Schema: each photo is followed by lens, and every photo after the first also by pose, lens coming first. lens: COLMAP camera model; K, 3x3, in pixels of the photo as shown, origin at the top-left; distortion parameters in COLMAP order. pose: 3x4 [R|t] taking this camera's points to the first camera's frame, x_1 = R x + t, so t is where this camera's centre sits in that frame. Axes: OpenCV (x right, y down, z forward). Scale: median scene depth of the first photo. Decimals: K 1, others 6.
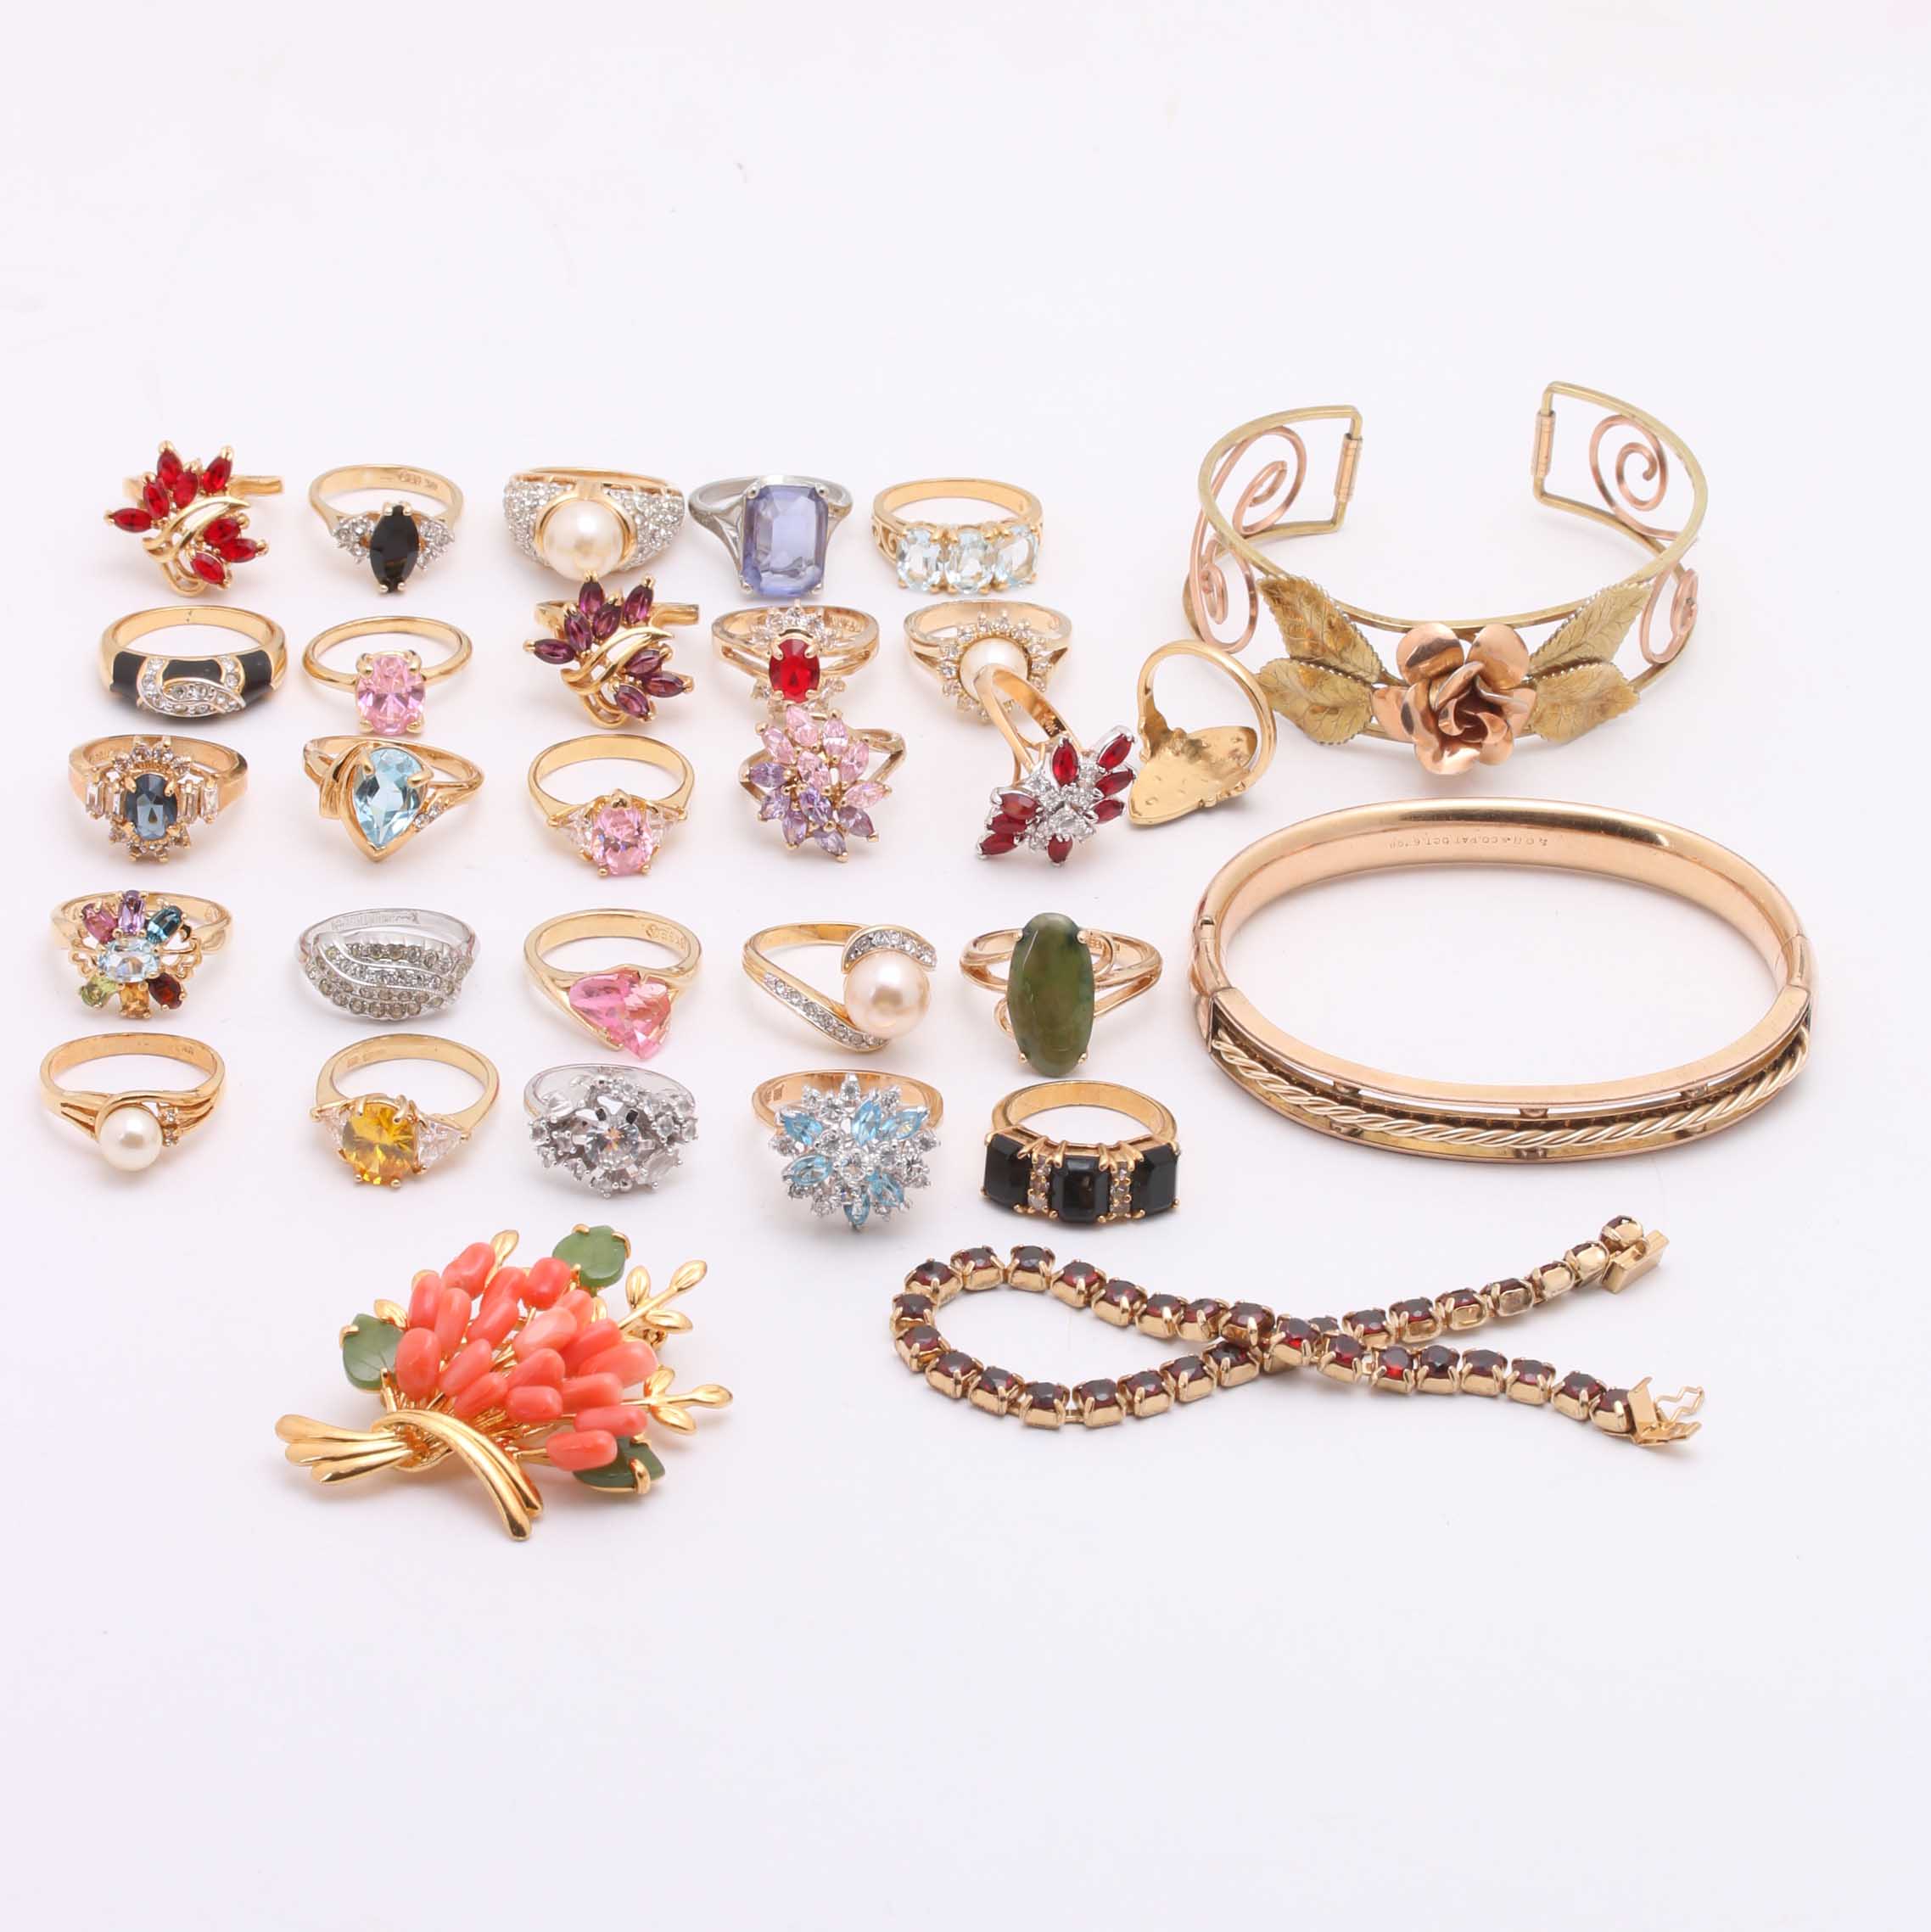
lens RADIAL K [[9073.9, 0, 965.5], [0, 9073.9, 966.0], [0, 0, 1]] dist [0.139003, -6.552735]
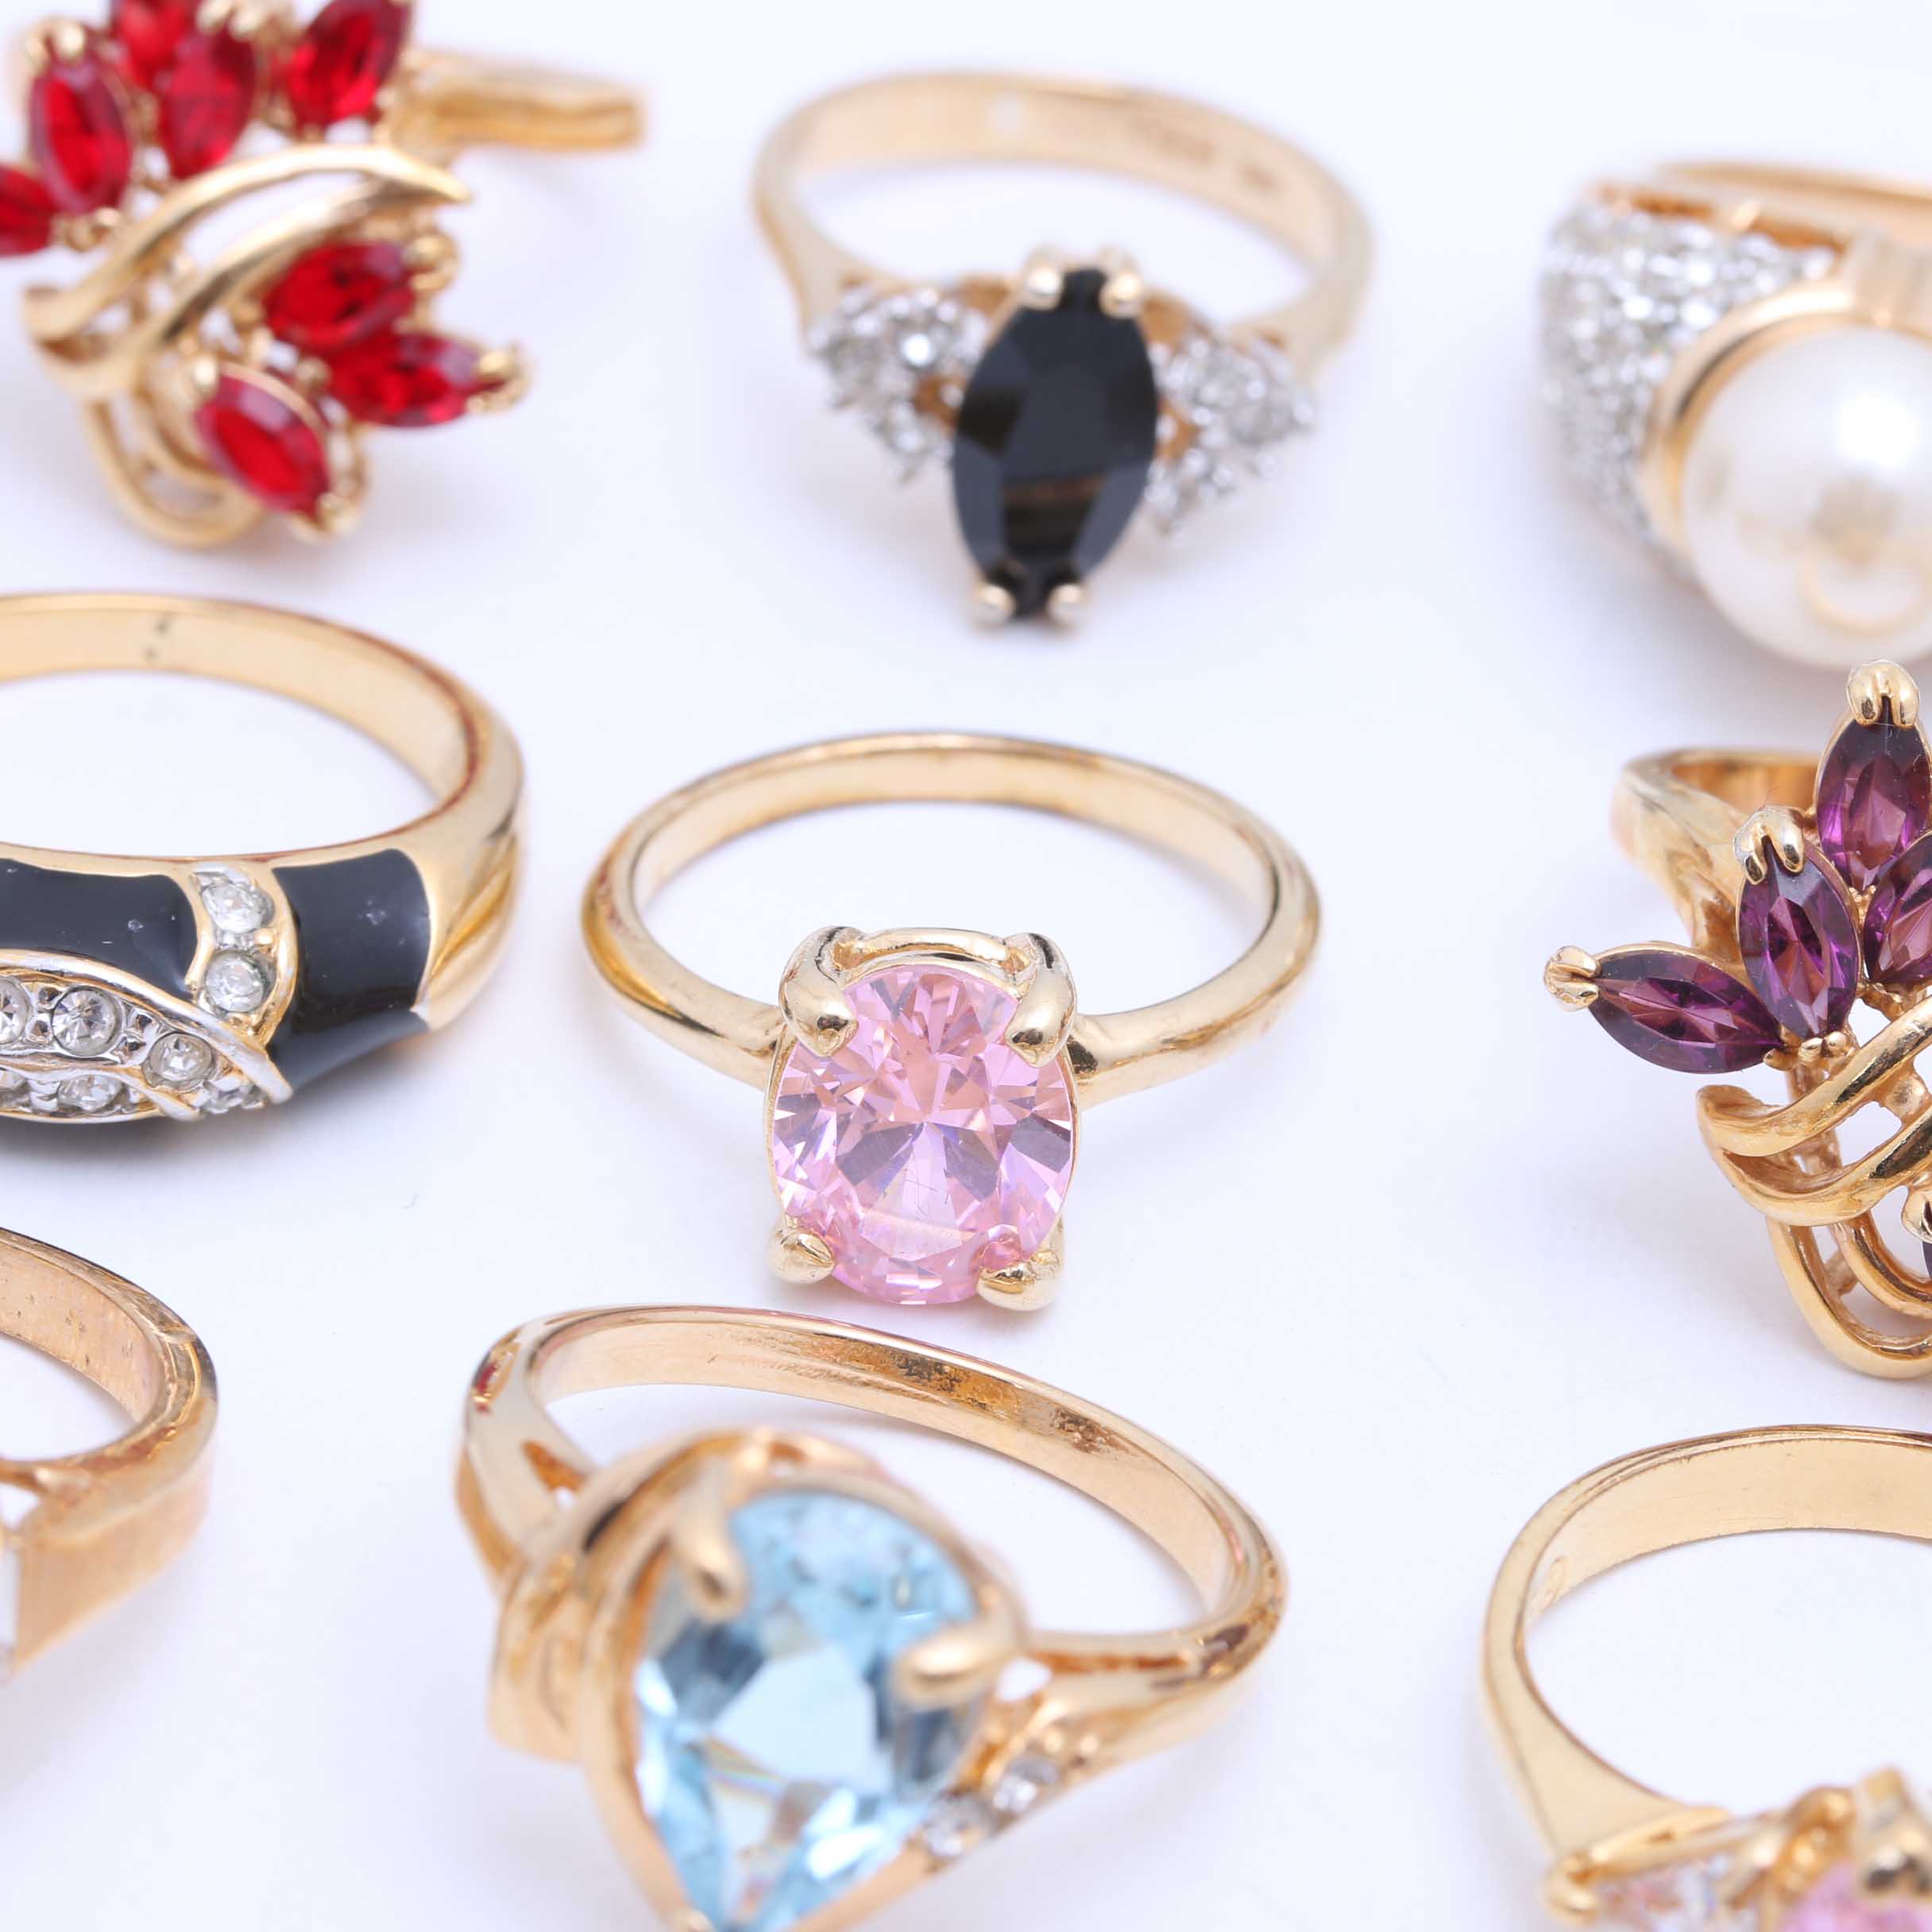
lens RADIAL K [[9074.3, 0, 966.0], [0, 9074.3, 966.0], [0, 0, 1]] dist [0.139003, -6.552735]
pose [[0.987576, 0.116236, -0.105751, -0.039233], [-0.110368, 0.992092, 0.059761, -0.047165], [0.111861, -0.047347, 0.992595, 0.777929]]
